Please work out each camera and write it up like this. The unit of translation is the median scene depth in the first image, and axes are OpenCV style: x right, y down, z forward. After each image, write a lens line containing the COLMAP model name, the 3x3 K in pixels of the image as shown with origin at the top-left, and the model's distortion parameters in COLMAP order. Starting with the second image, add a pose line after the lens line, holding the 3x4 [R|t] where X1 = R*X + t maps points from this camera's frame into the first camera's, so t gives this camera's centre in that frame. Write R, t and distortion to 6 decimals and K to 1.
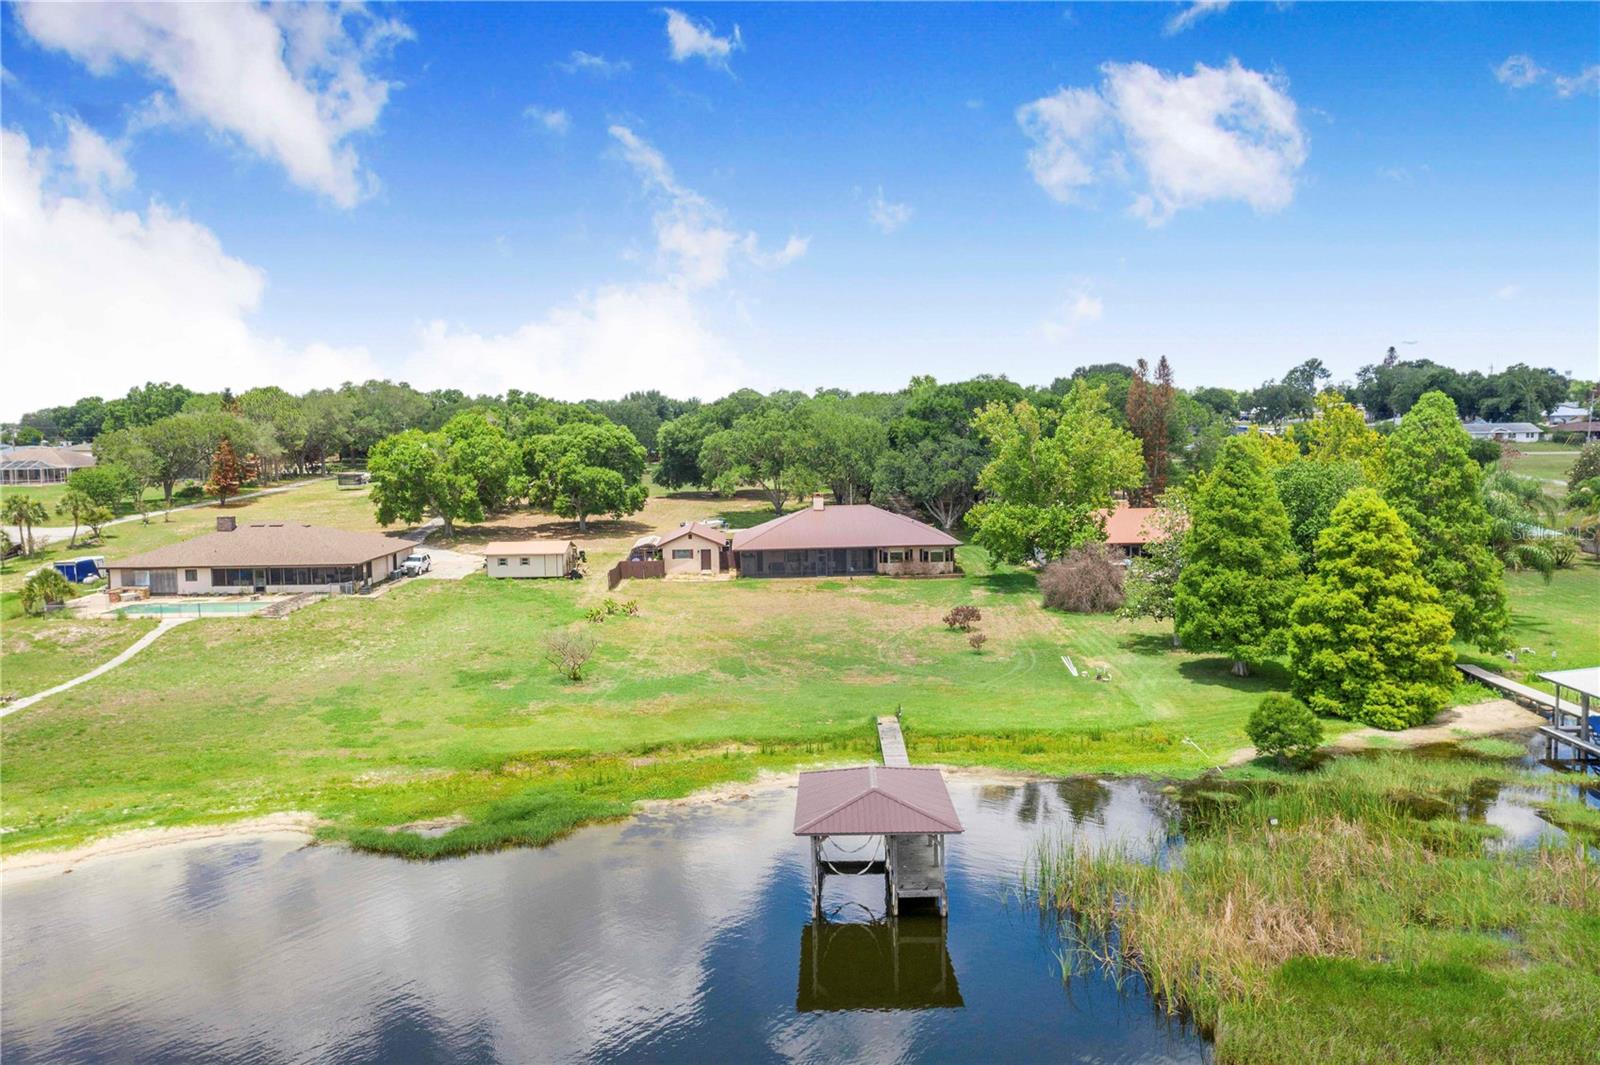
lens RADIAL K [[1409.6, 0, 804.5], [0, 1409.6, 544.1], [0, 0, 1]] dist [0.007343, 0.013726]
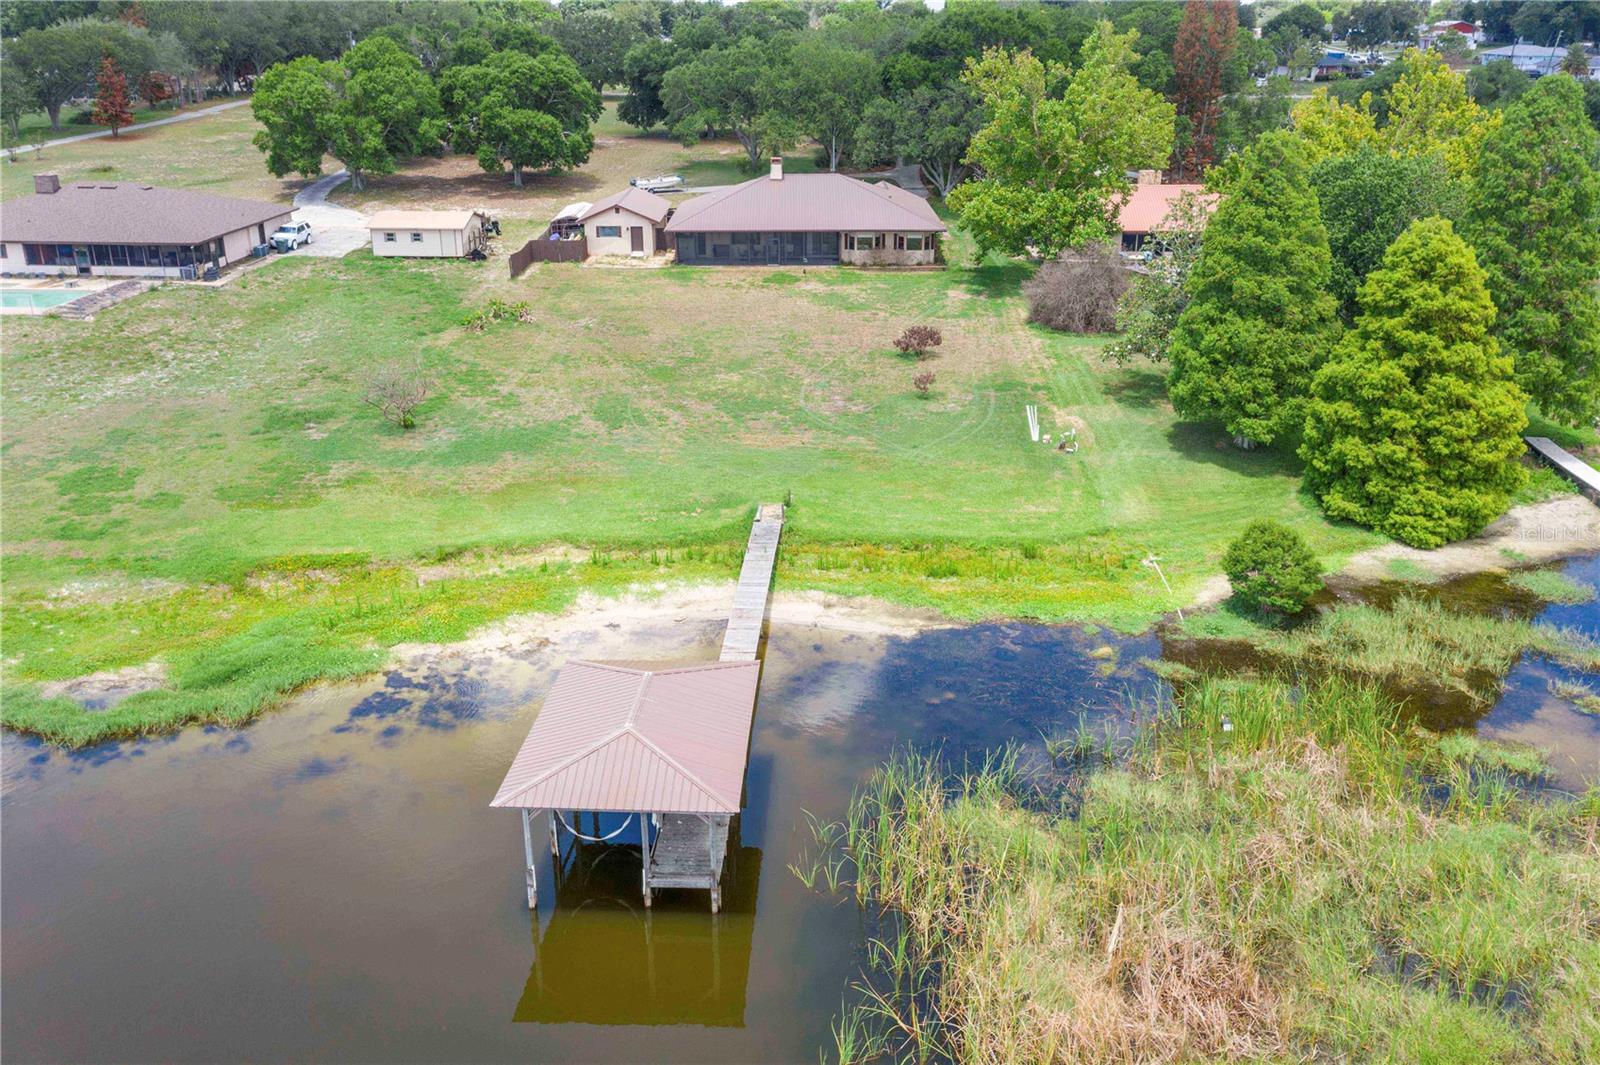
lens RADIAL K [[1409.6, 0, 804.5], [0, 1409.6, 544.1], [0, 0, 1]] dist [0.007343, 0.013726]
pose [[0.998542, 0.038179, -0.038162, 0.085208], [-0.026364, 0.961819, 0.272413, -0.056798], [0.047105, -0.271009, 0.961423, 0.191750]]
